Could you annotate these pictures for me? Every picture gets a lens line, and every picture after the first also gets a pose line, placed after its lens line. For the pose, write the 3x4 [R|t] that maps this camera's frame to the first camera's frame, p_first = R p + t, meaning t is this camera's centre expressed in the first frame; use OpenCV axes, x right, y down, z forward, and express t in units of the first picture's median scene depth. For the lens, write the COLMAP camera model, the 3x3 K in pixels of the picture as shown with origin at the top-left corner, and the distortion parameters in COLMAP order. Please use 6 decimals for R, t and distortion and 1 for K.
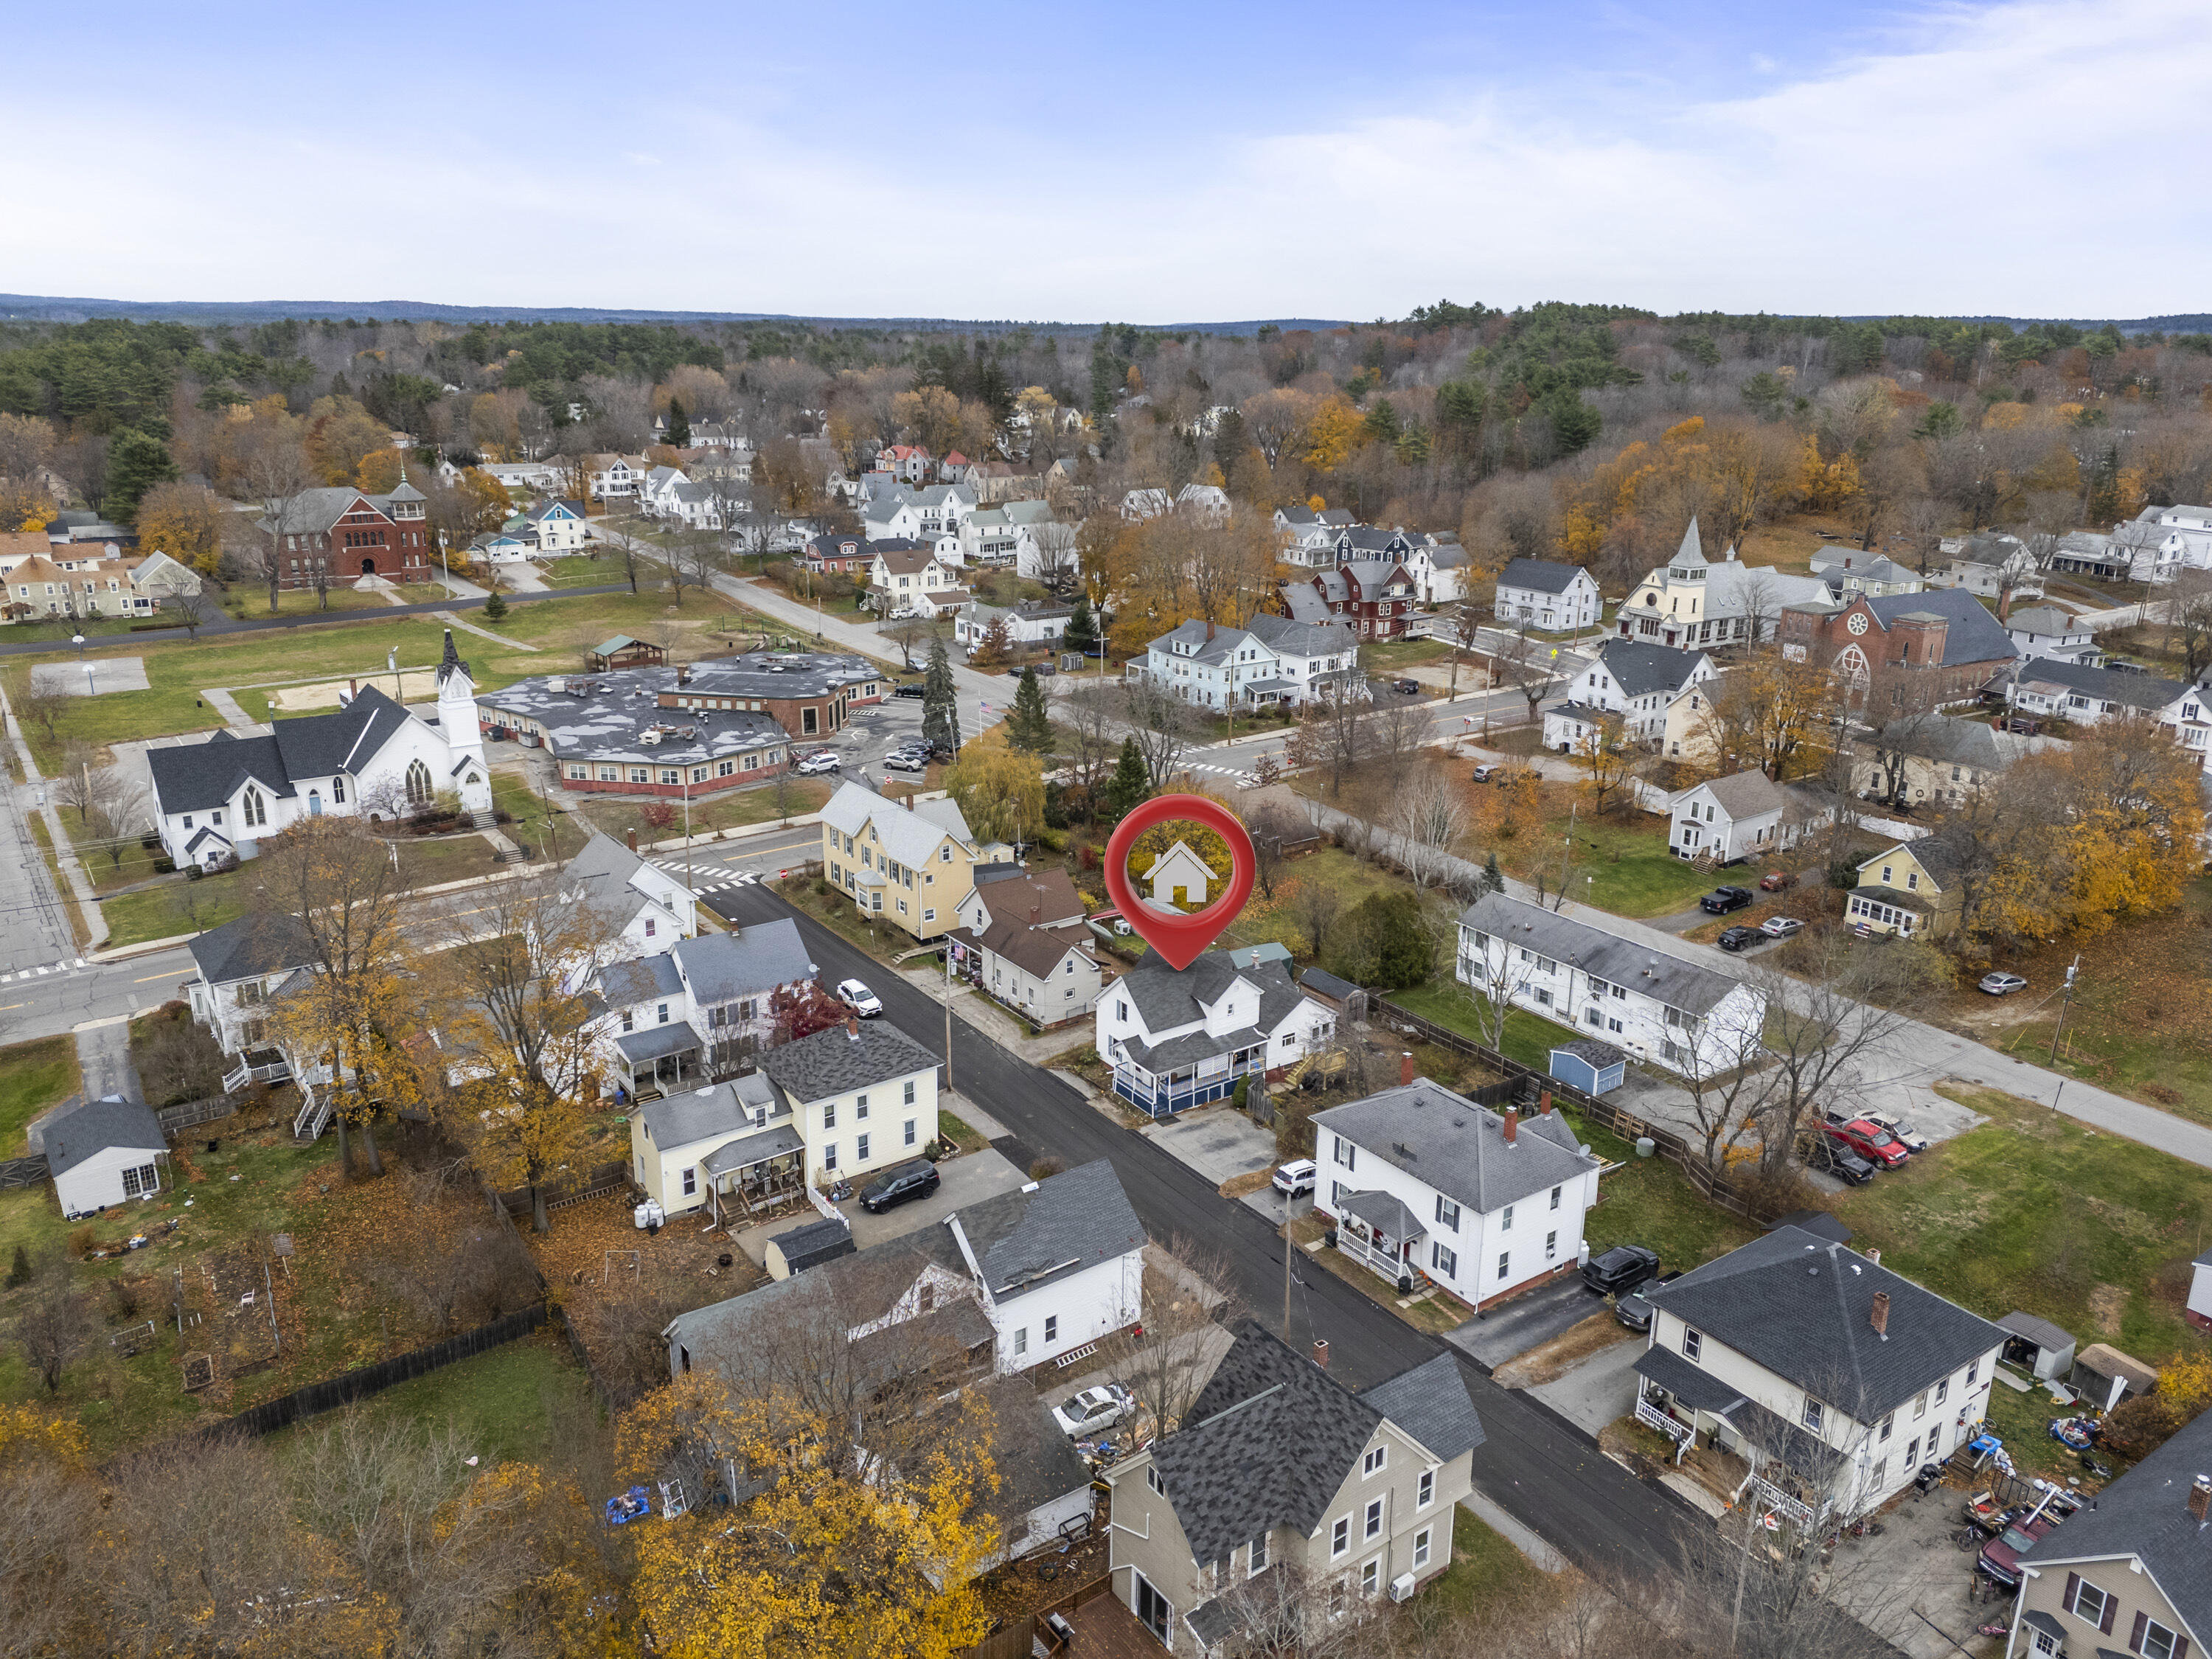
lens RADIAL K [[1613.8, 0, 1097.7], [0, 1613.8, 826.8], [0, 0, 1]] dist [0.166553, -0.366584]
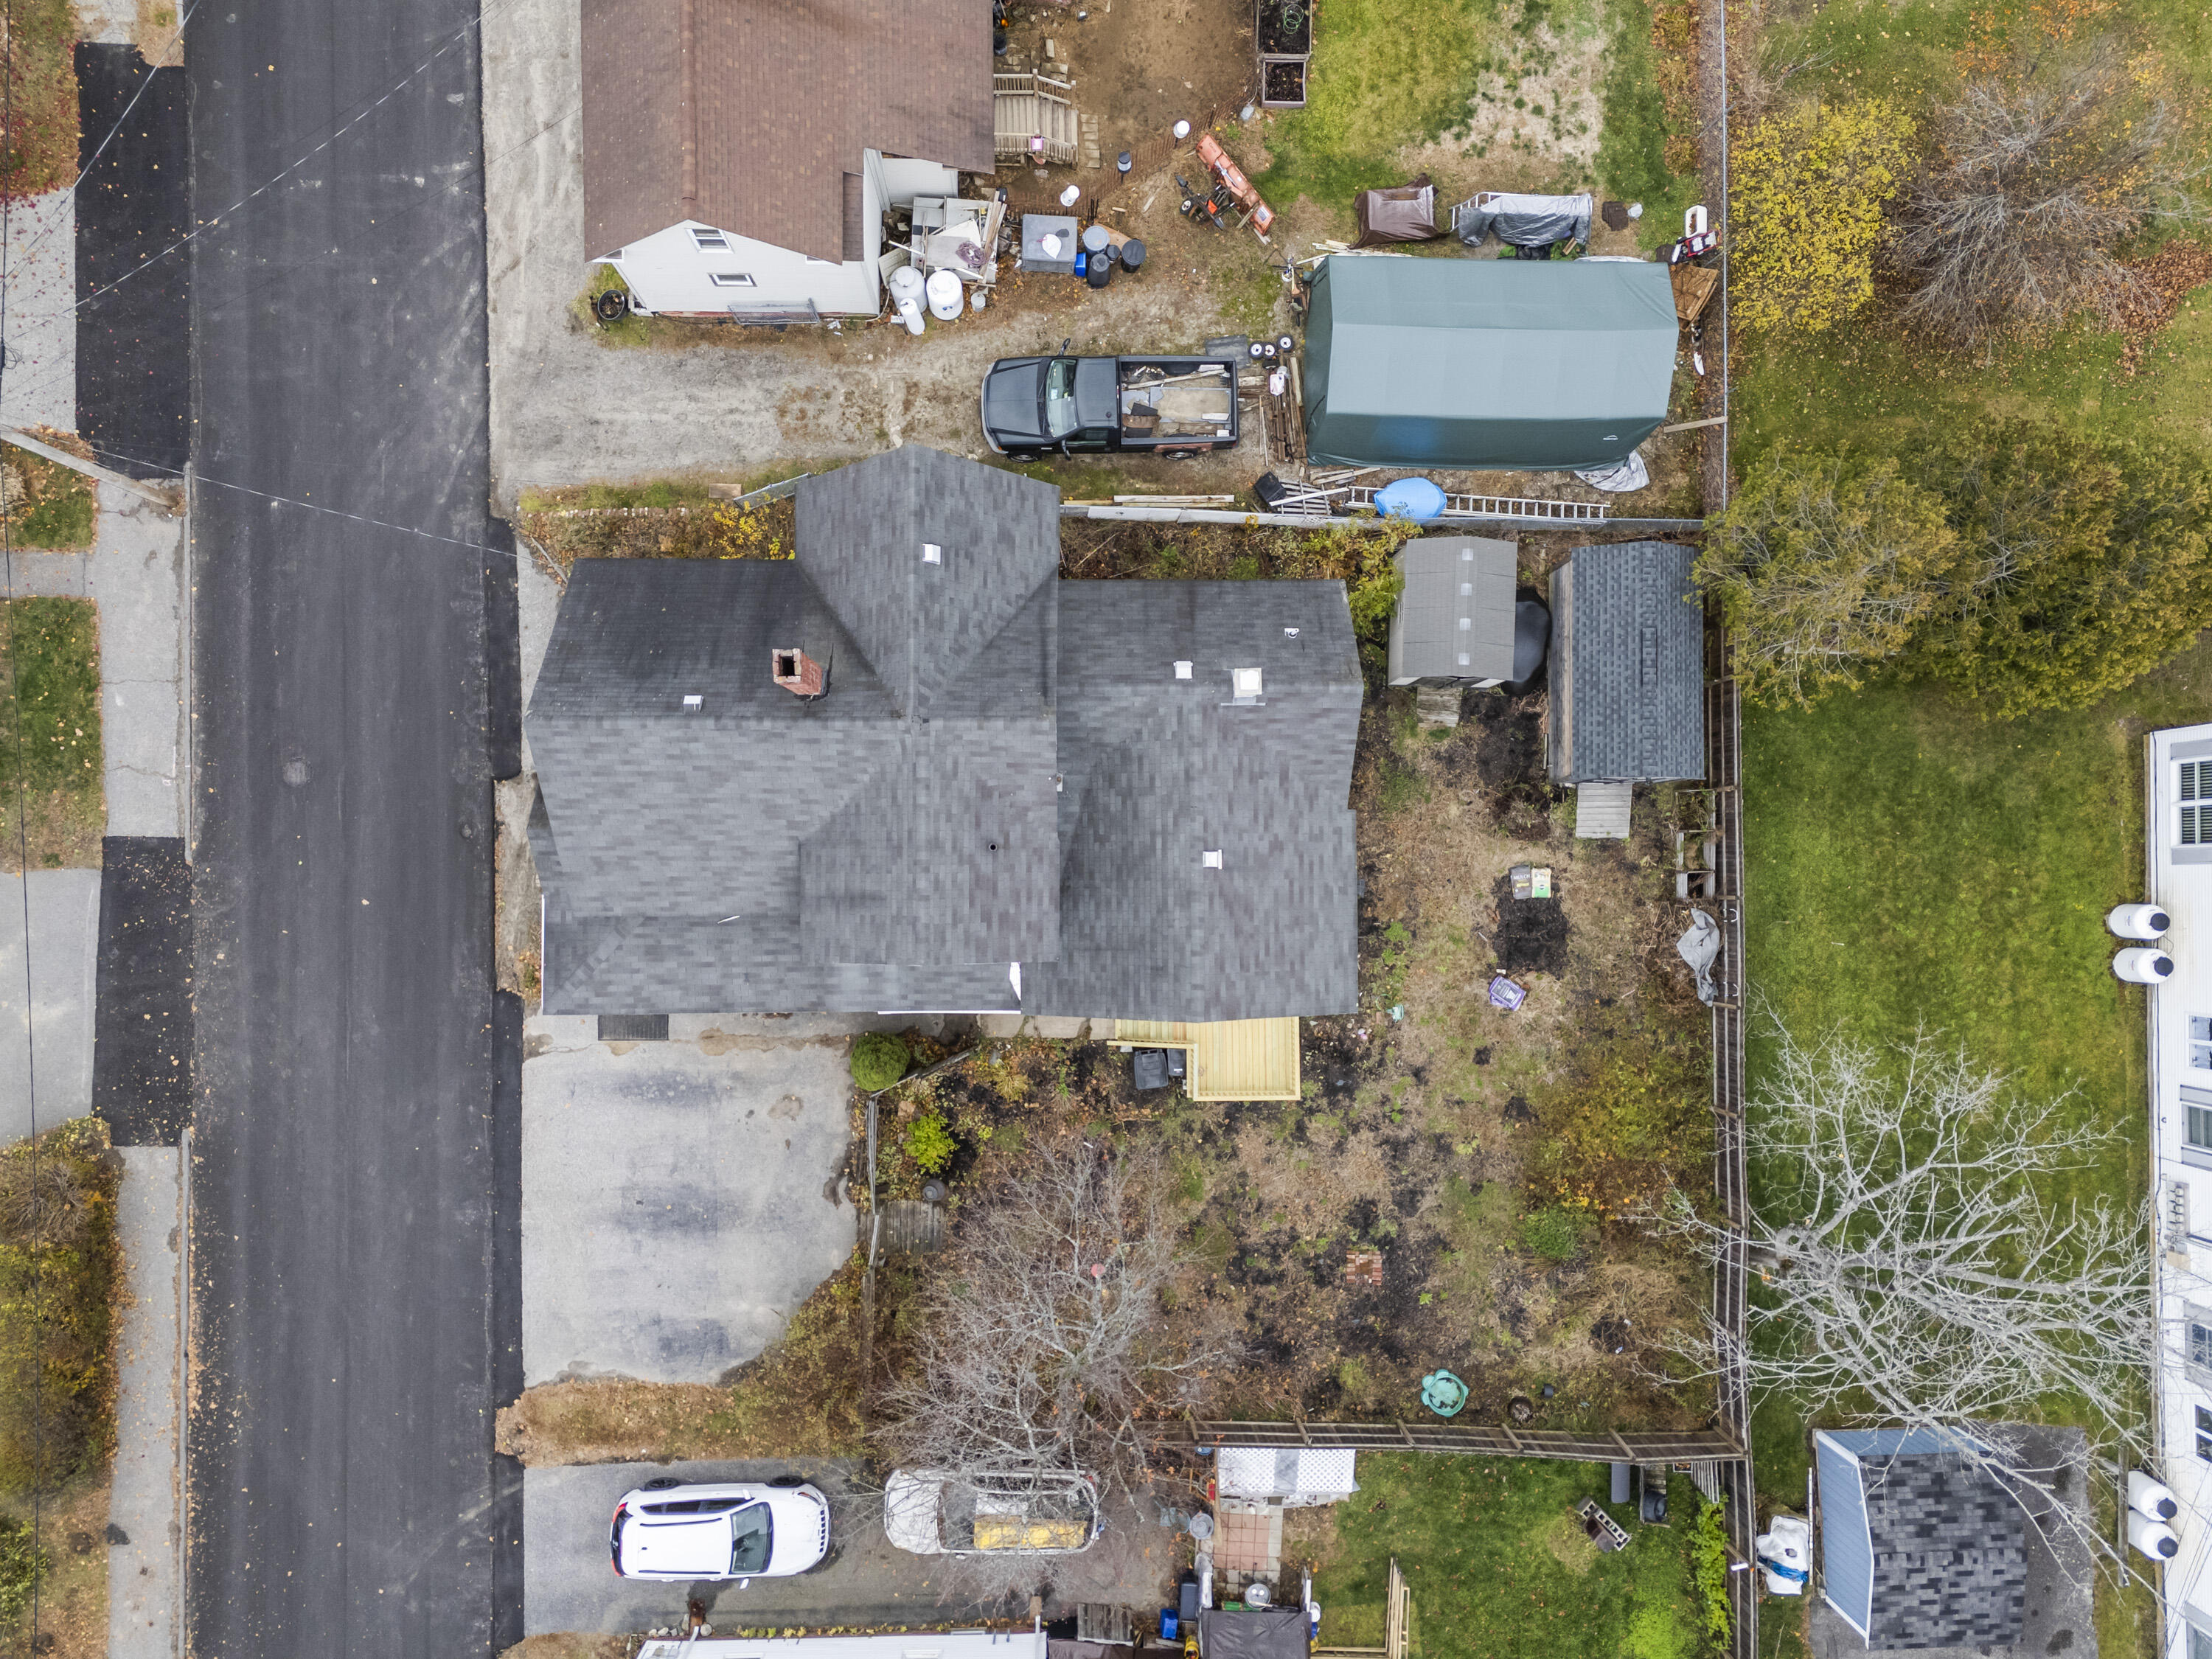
lens RADIAL K [[1621.8, 0, 1102.8], [0, 1621.8, 822.0], [0, 0, 1]] dist [0.079851, -0.068150]
pose [[0.816758, 0.576974, -0.002682, 0.089875], [-0.184494, 0.265566, 0.946275, -0.152380], [0.546689, -0.772383, 0.323352, 0.871643]]
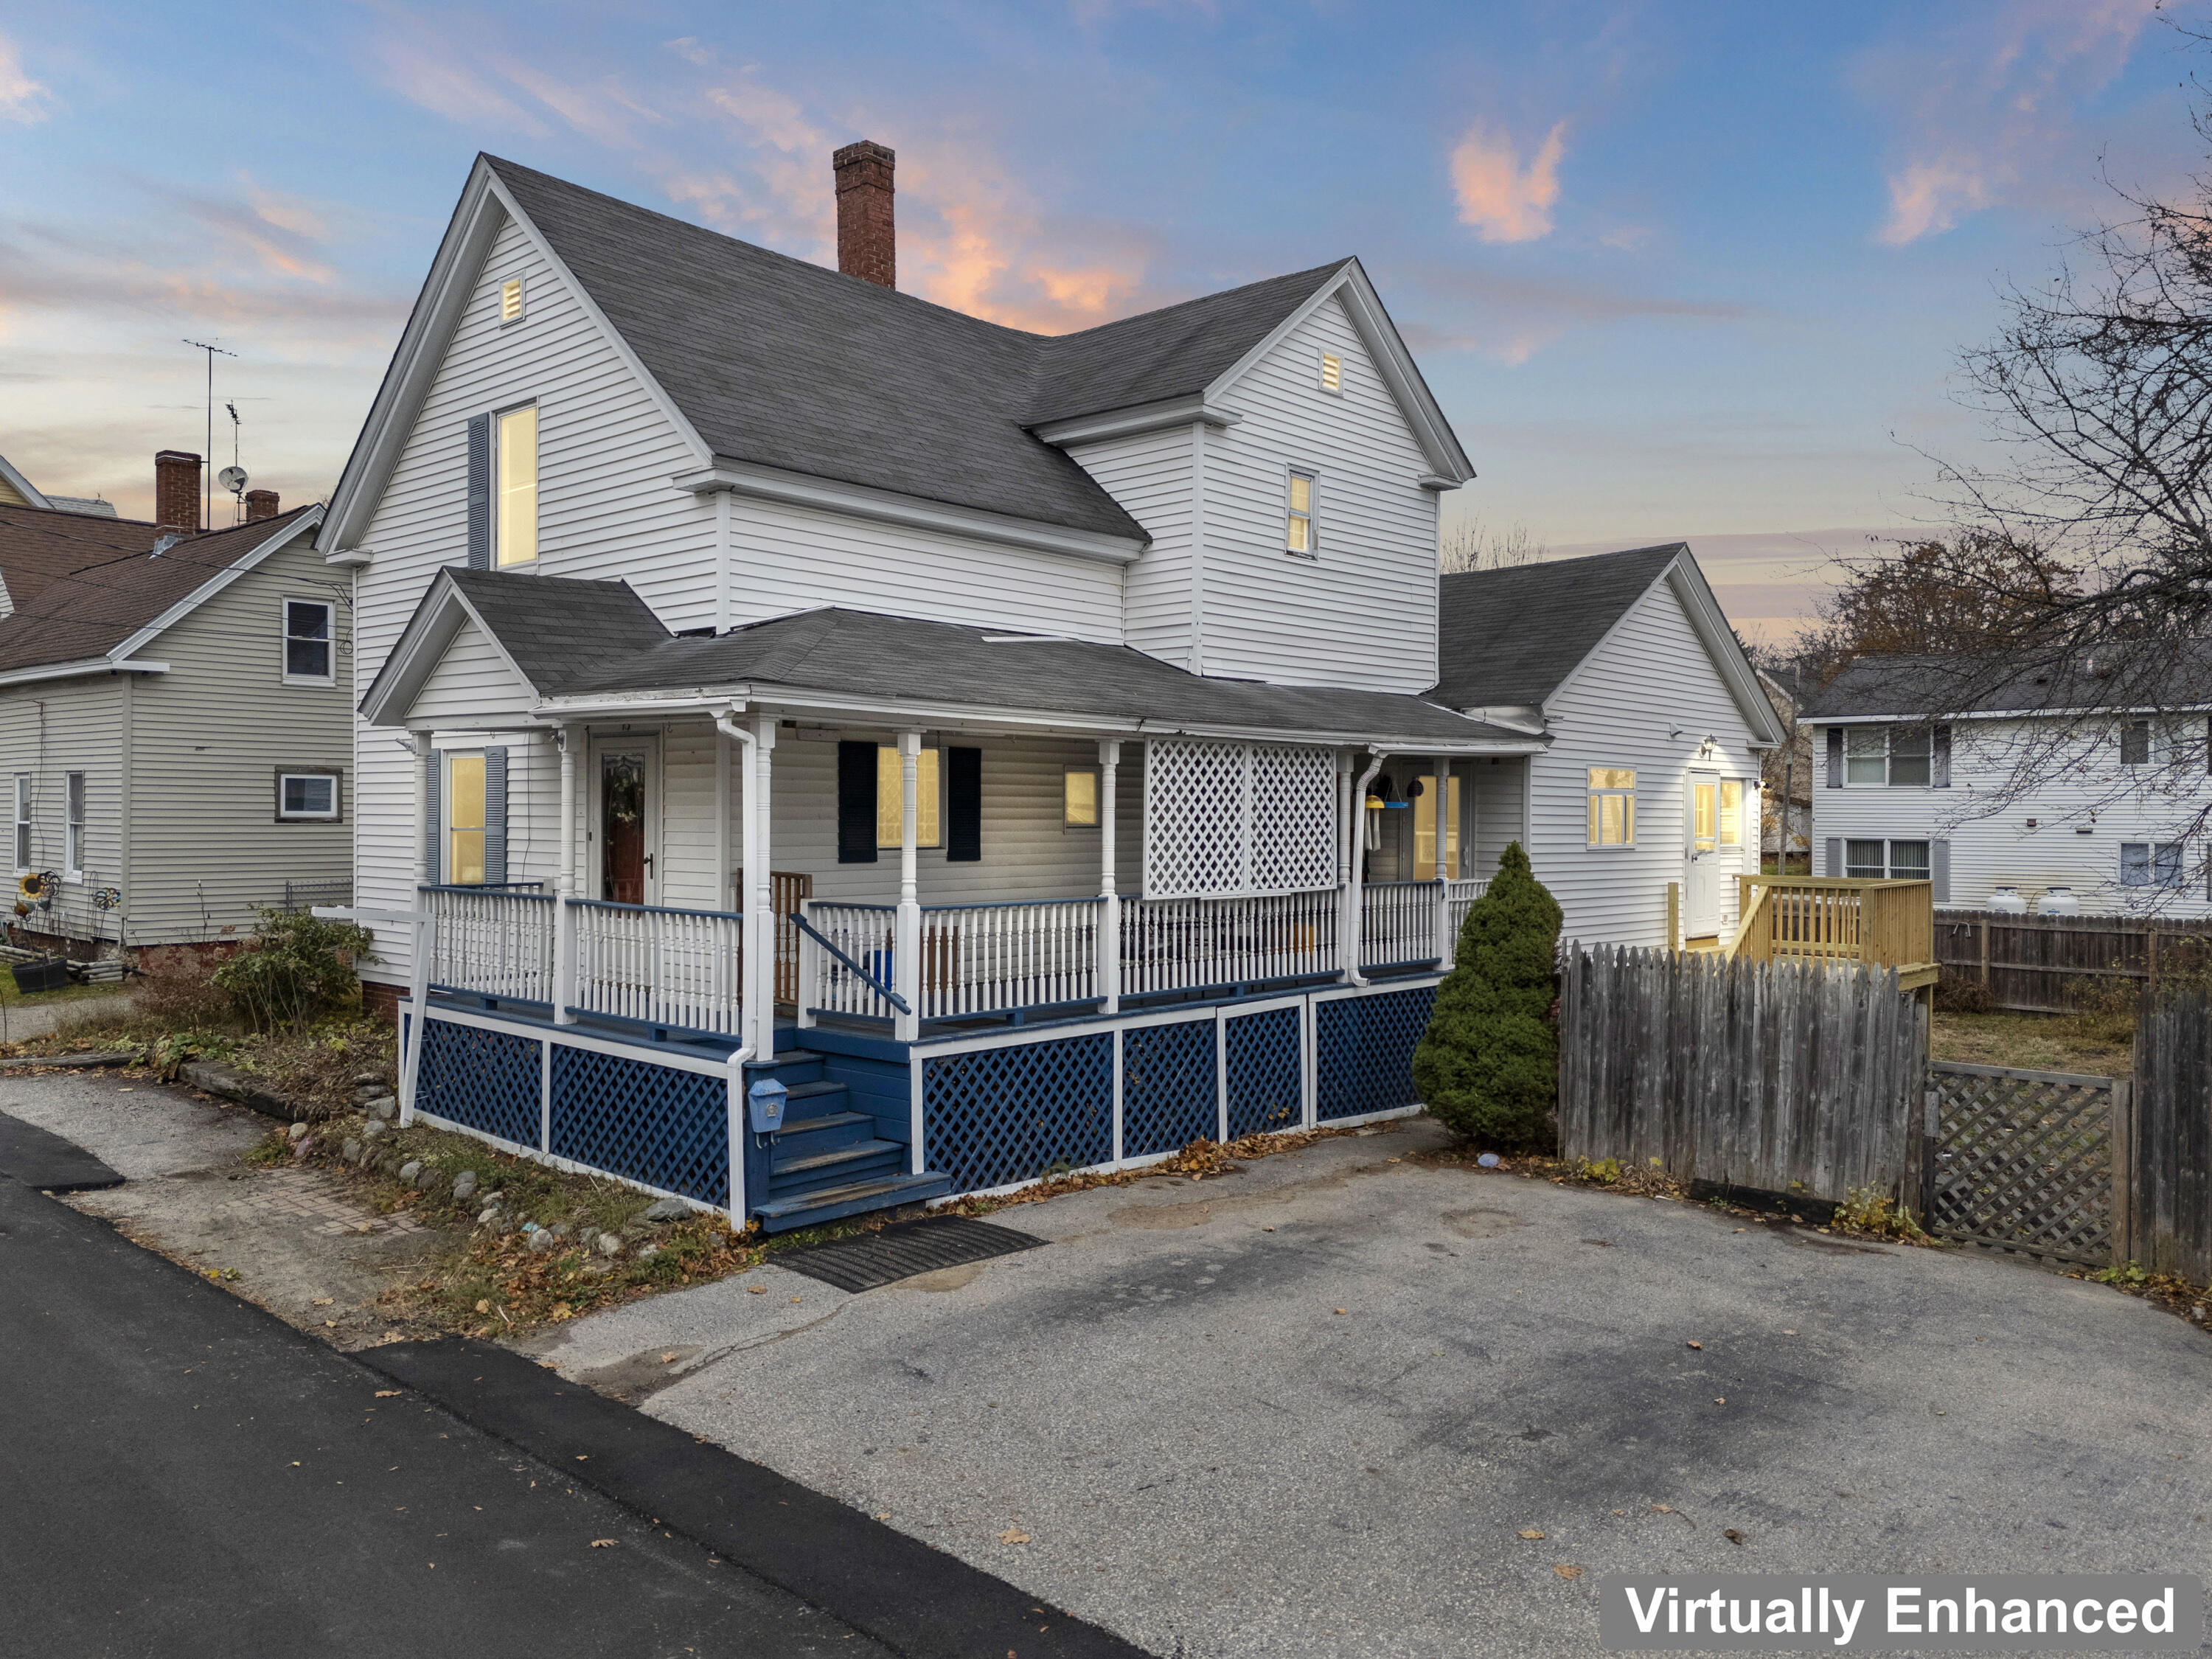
lens RADIAL K [[1621.8, 0, 1102.8], [0, 1621.8, 822.0], [0, 0, 1]] dist [0.079851, -0.068150]
pose [[0.976264, -0.005580, 0.216513, 0.030755], [0.067261, 0.958052, -0.278589, 0.164947], [-0.205877, 0.286539, 0.935687, 0.808301]]
